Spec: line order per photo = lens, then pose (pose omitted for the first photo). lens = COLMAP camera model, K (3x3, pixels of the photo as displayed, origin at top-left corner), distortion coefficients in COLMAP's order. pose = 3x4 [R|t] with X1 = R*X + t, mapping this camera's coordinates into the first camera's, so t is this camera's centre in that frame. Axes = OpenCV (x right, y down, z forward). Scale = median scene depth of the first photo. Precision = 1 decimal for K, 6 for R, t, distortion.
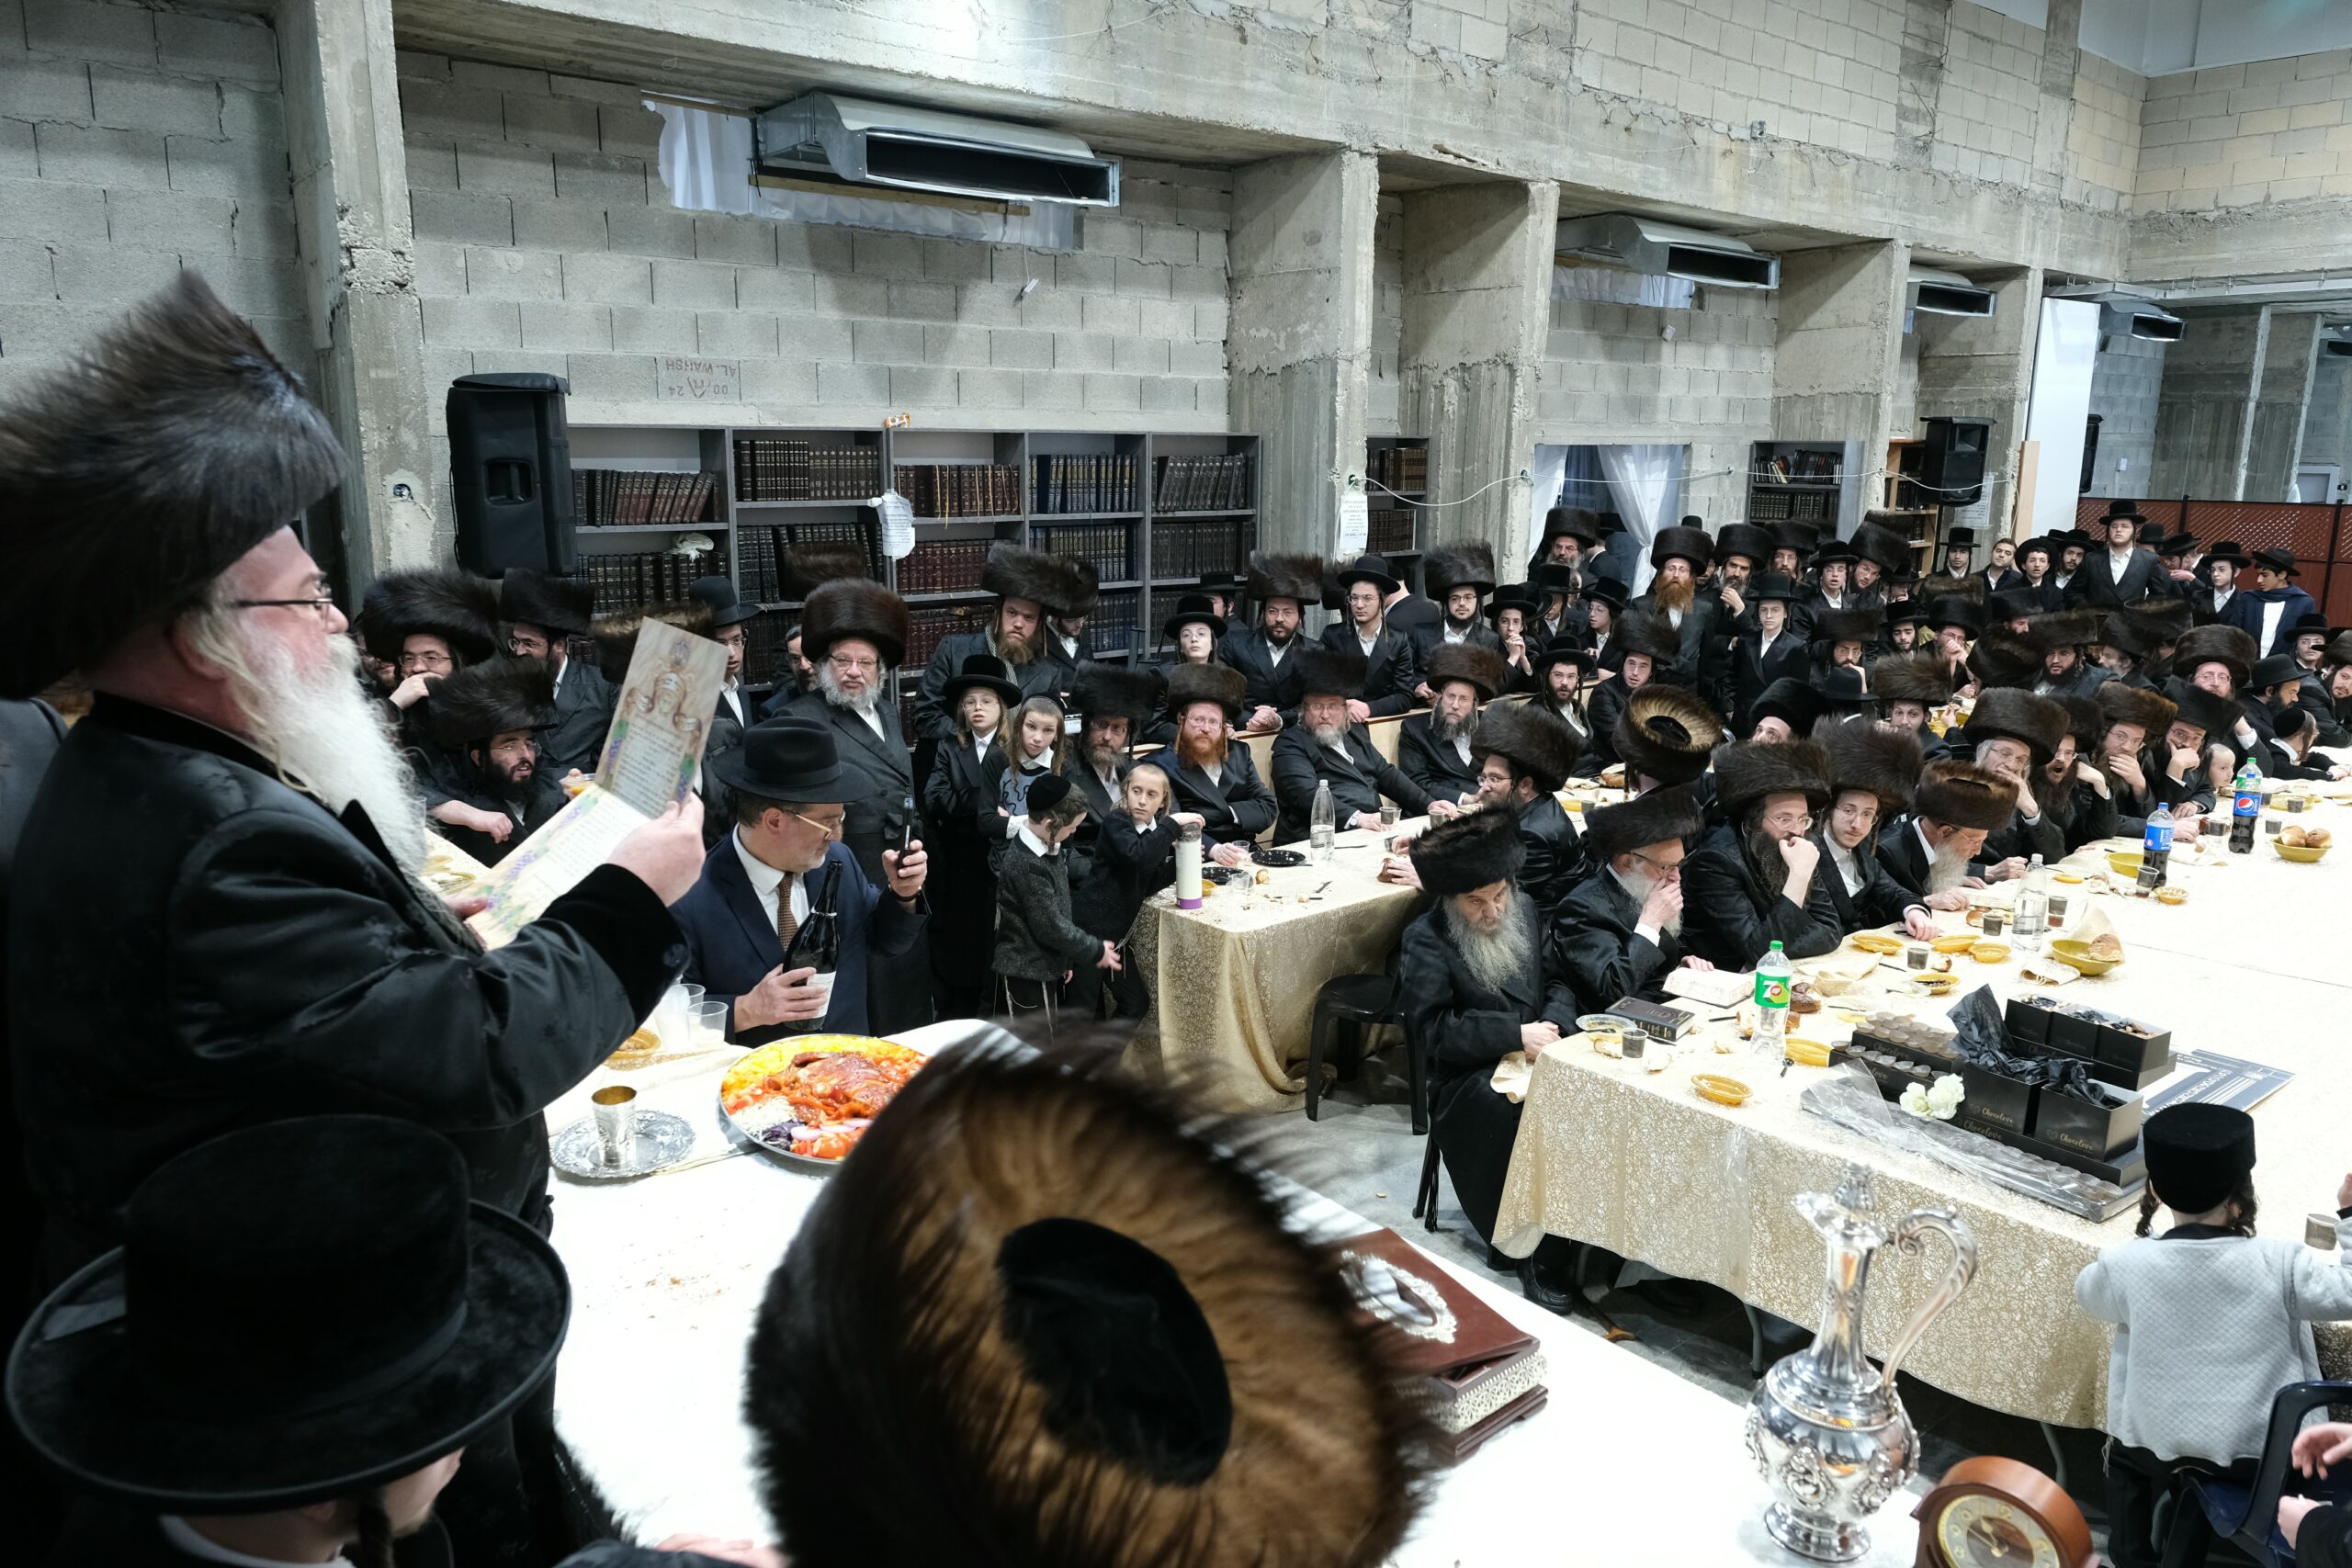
lens RADIAL K [[1584.9, 0, 1177.5], [0, 1584.9, 806.2], [0, 0, 1]] dist [-0.022118, 0.004494]
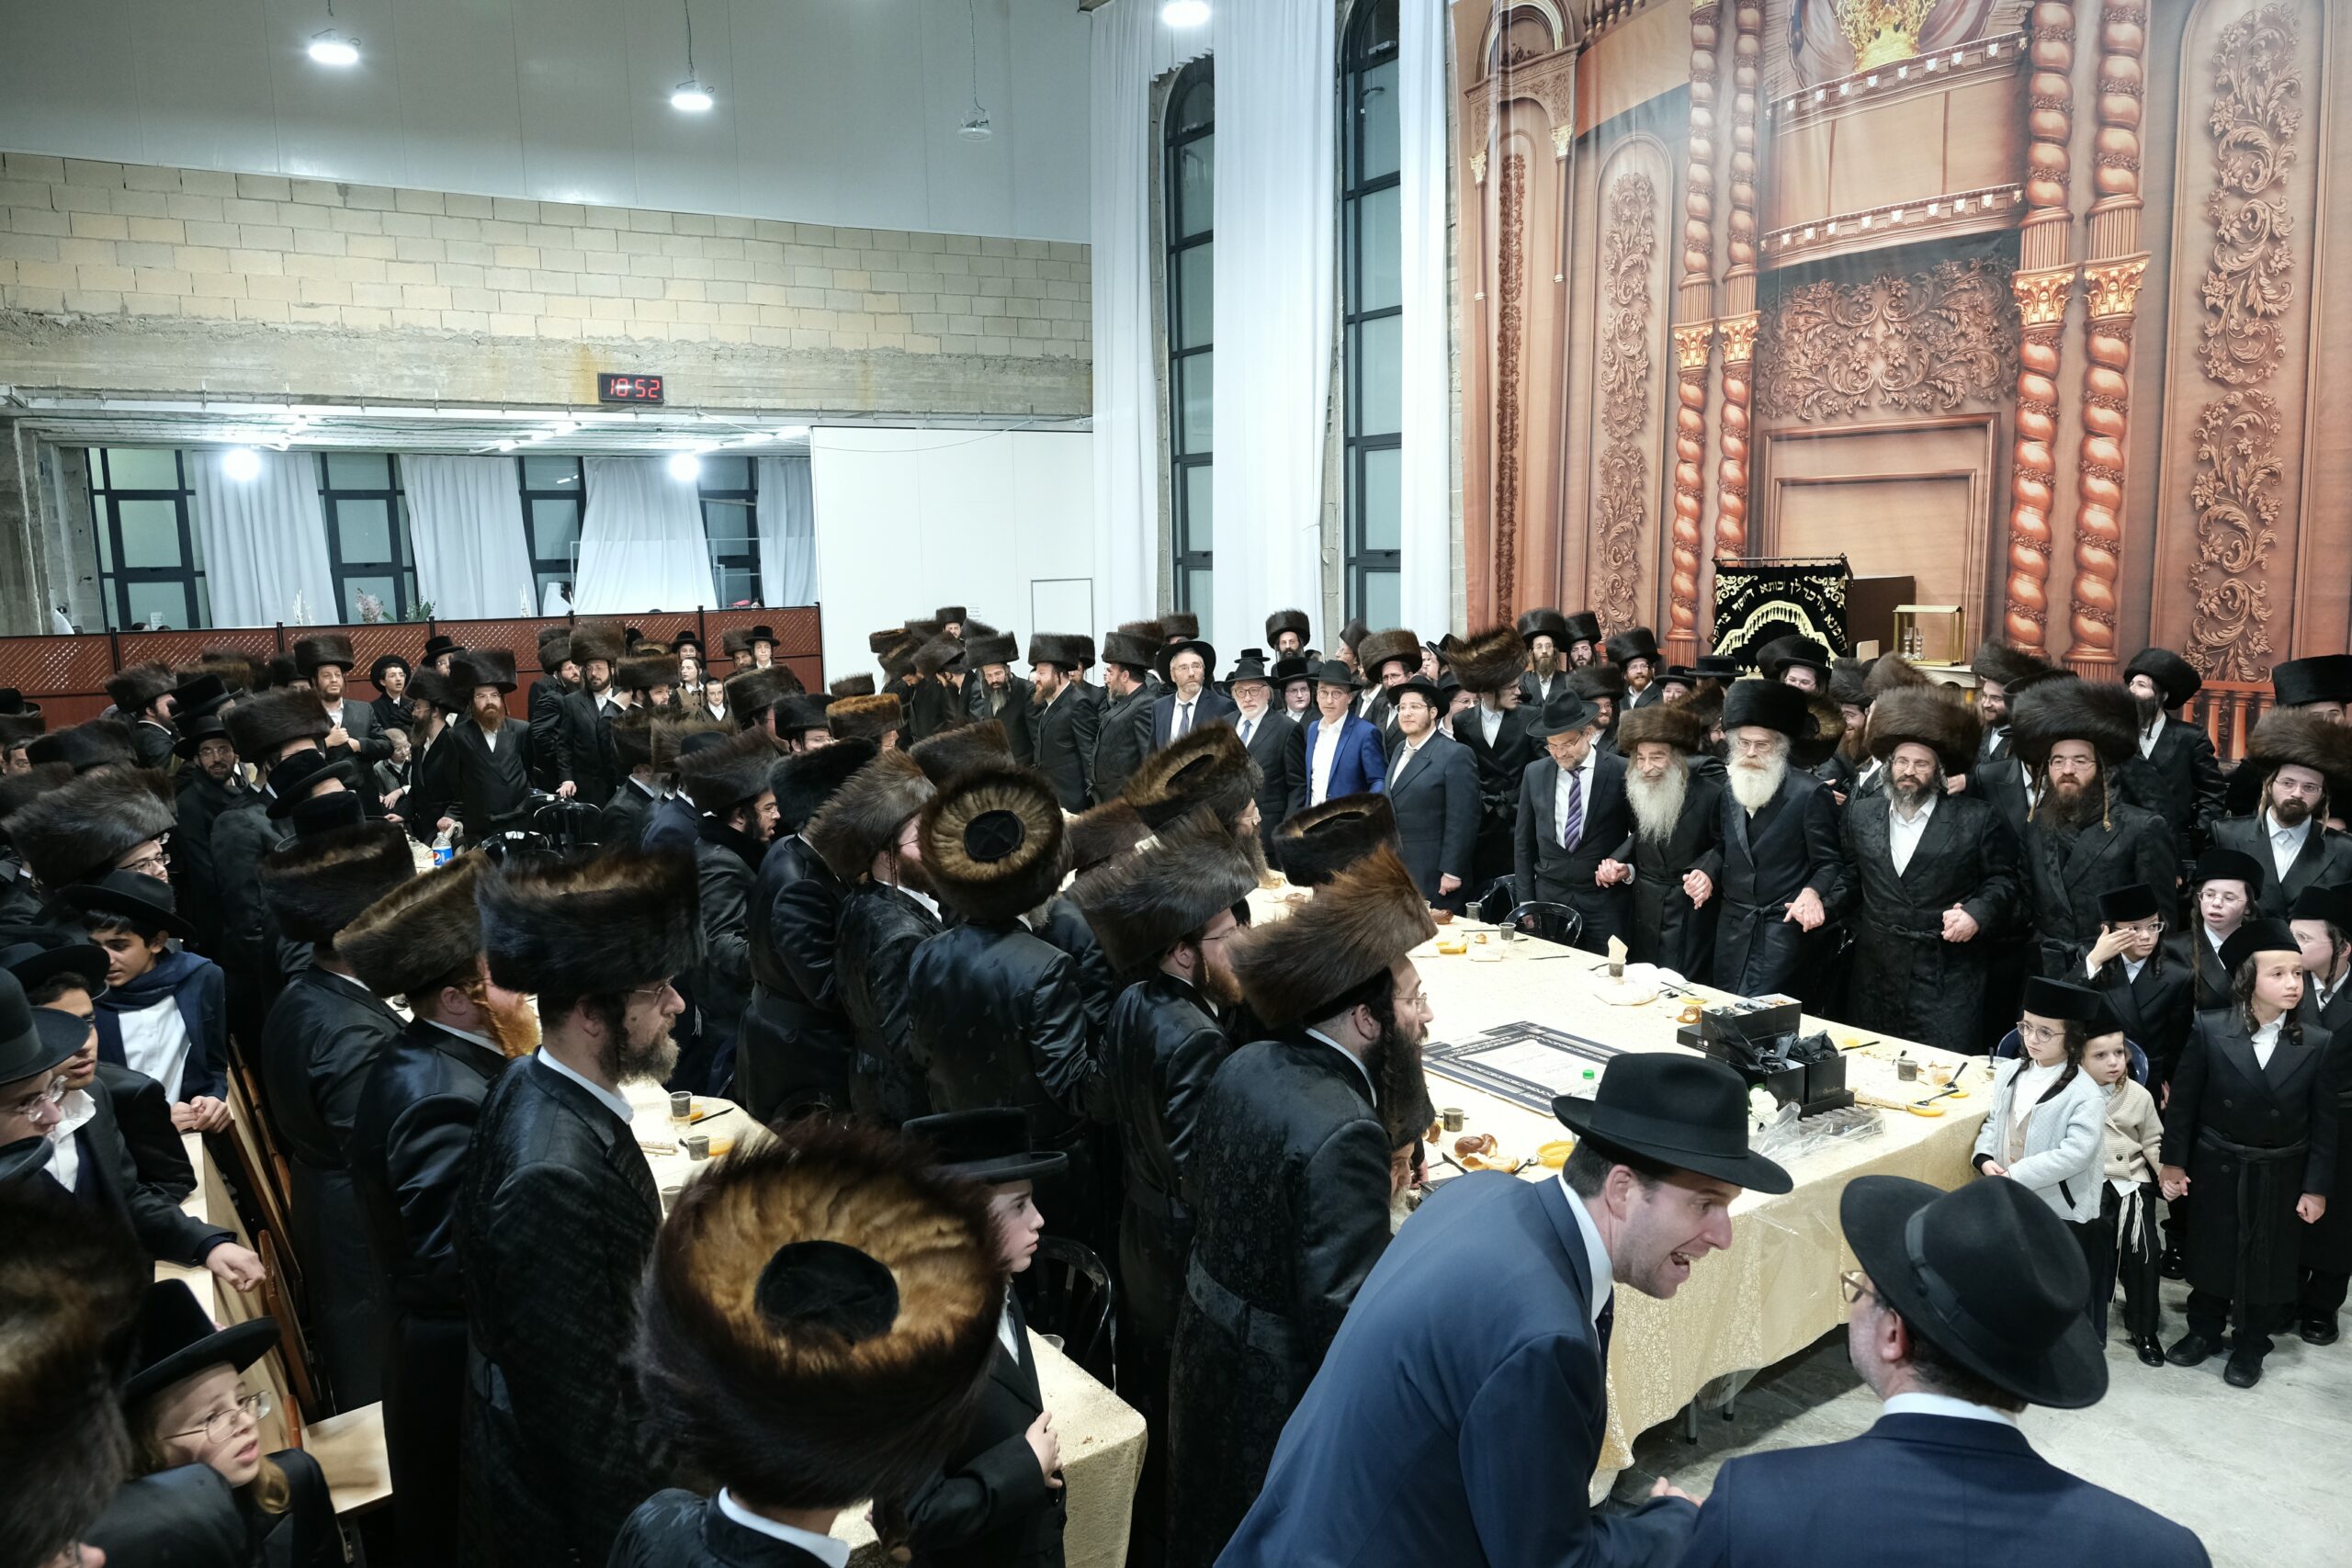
lens RADIAL K [[1584.9, 0, 1174.6], [0, 1584.9, 803.3], [0, 0, 1]] dist [-0.022118, 0.004494]
pose [[0.119696, -0.163399, 0.979272, -0.312864], [0.236015, 0.962770, 0.131797, -0.134671], [-0.964349, 0.215348, 0.153804, 0.525775]]
